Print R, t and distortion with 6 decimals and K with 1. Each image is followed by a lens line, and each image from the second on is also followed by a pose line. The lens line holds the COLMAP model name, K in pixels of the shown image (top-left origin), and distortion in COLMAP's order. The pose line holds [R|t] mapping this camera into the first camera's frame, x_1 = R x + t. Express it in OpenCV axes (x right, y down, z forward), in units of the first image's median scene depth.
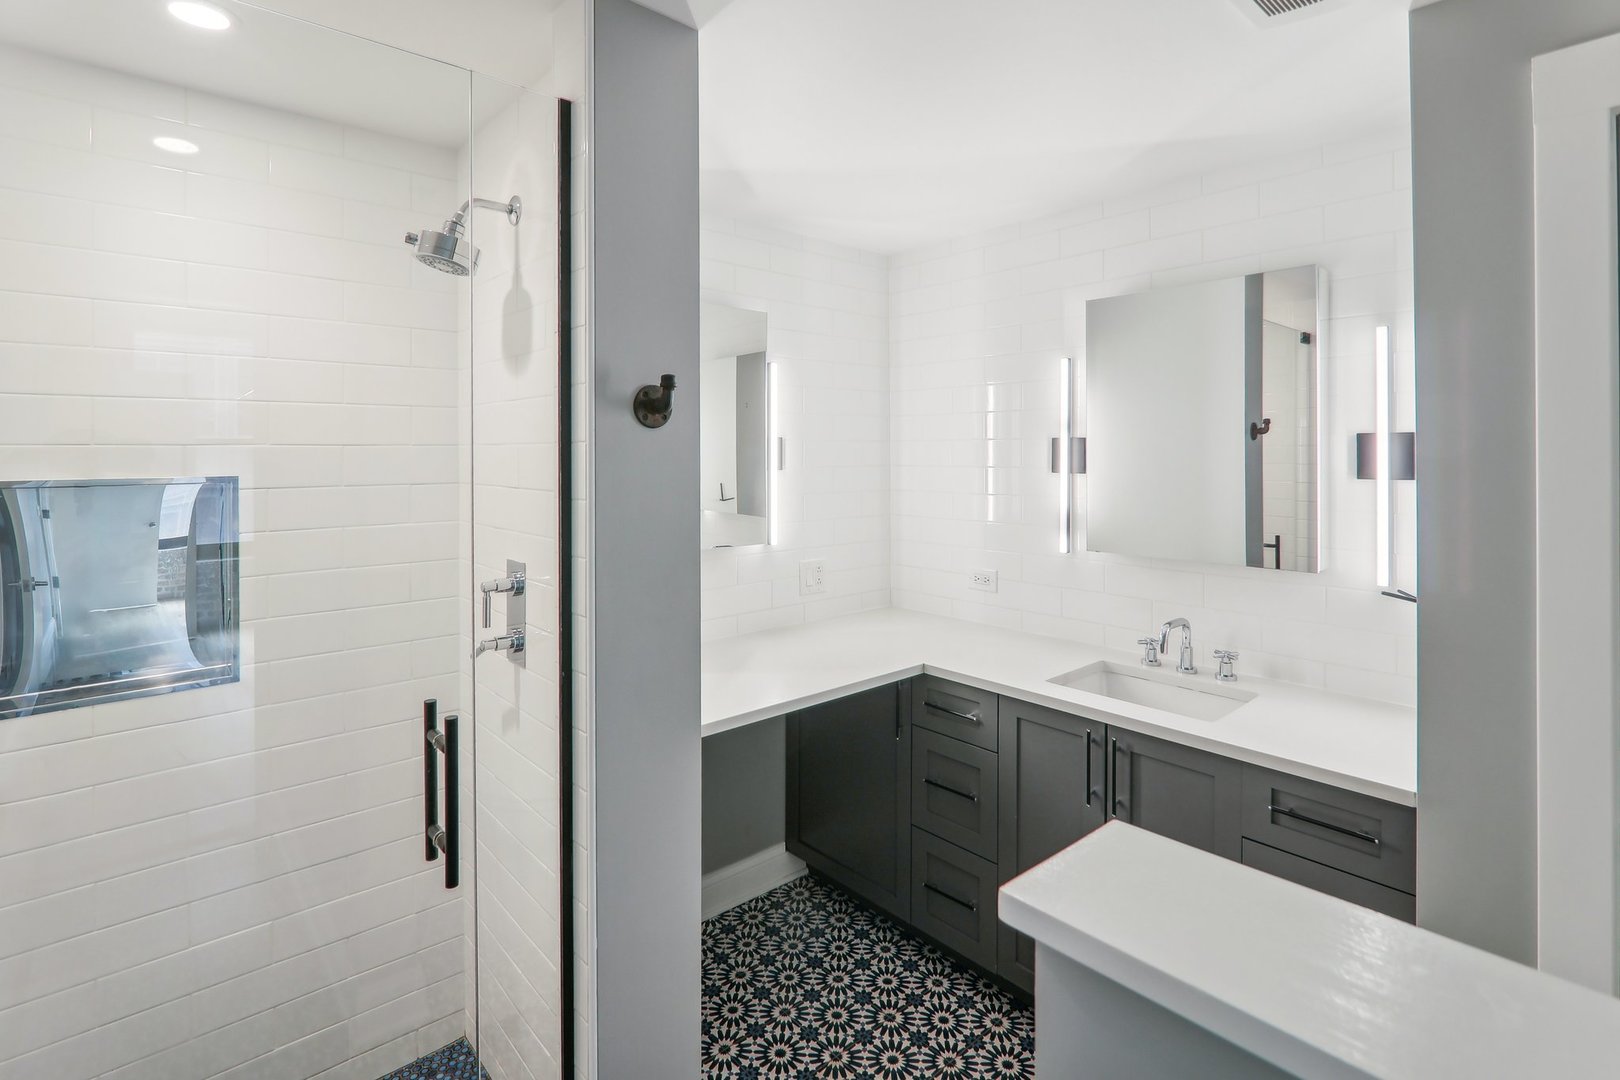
lens RADIAL K [[764.9, 0, 796.4], [0, 764.9, 464.8], [0, 0, 1]] dist [-0.014235, 0.000455]
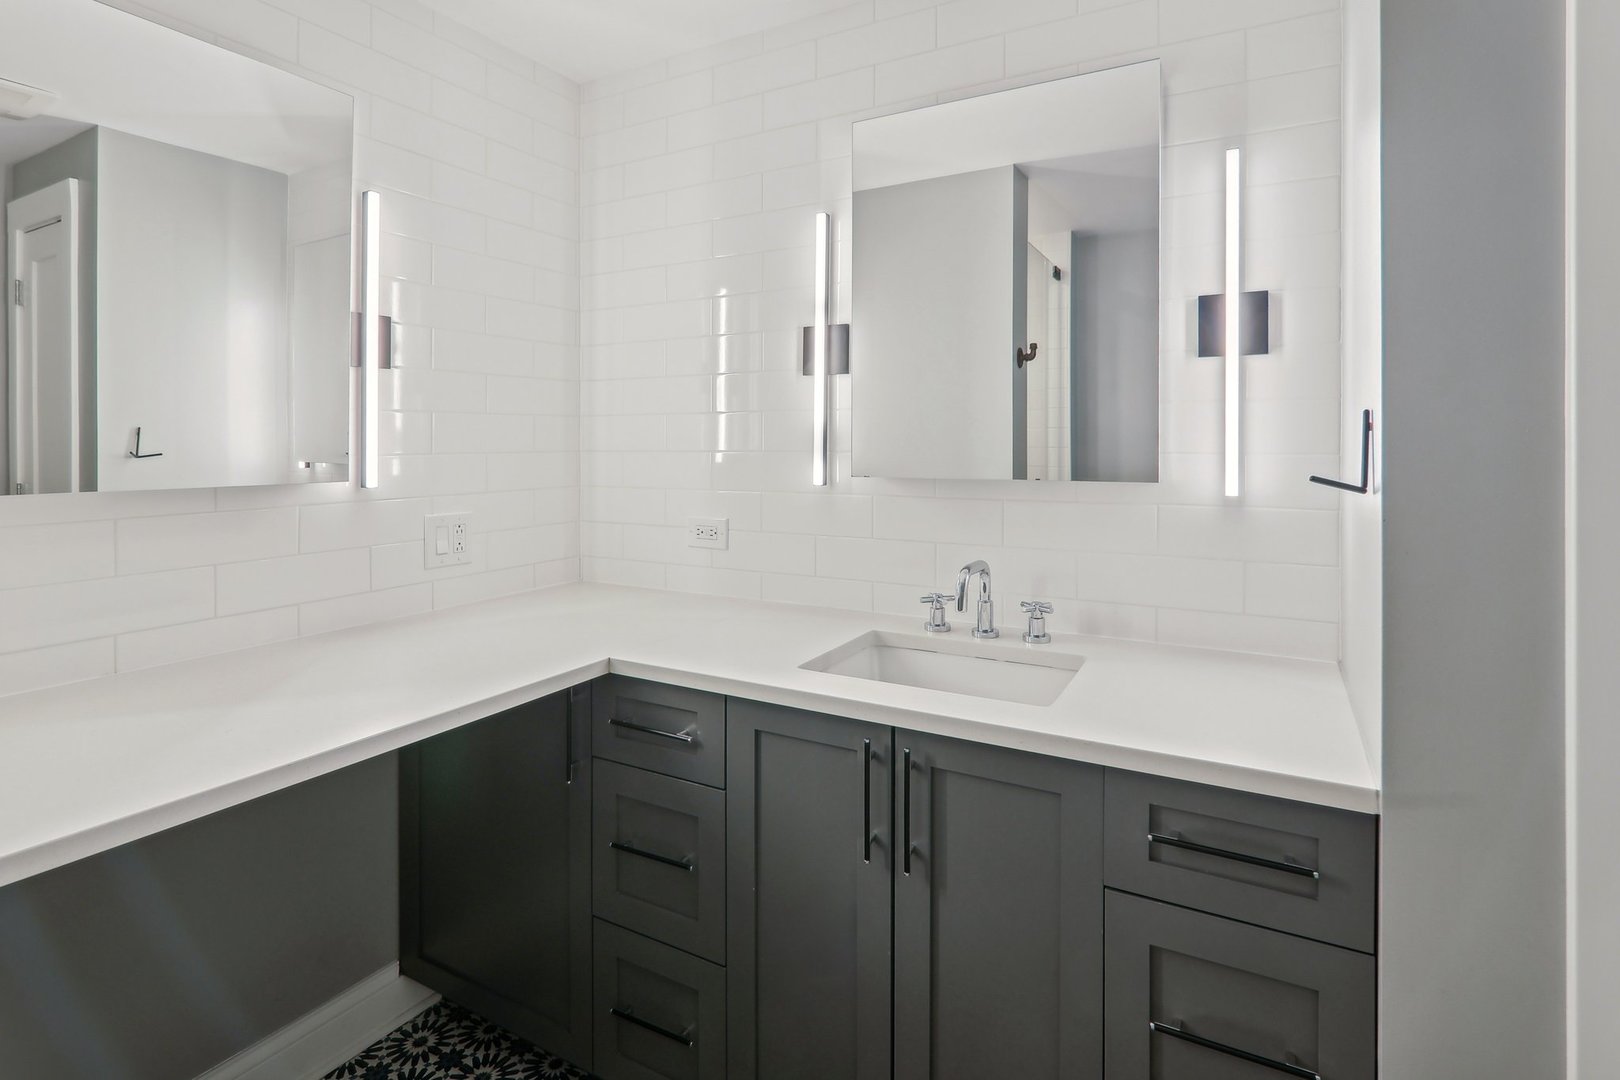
lens RADIAL K [[764.9, 0, 837.8], [0, 764.9, 470.4], [0, 0, 1]] dist [-0.014235, 0.000455]
pose [[0.925347, -0.000305, 0.379120, 0.102899], [-0.005053, 0.999901, 0.013139, 0.098403], [-0.379087, -0.014073, 0.925254, 0.357010]]
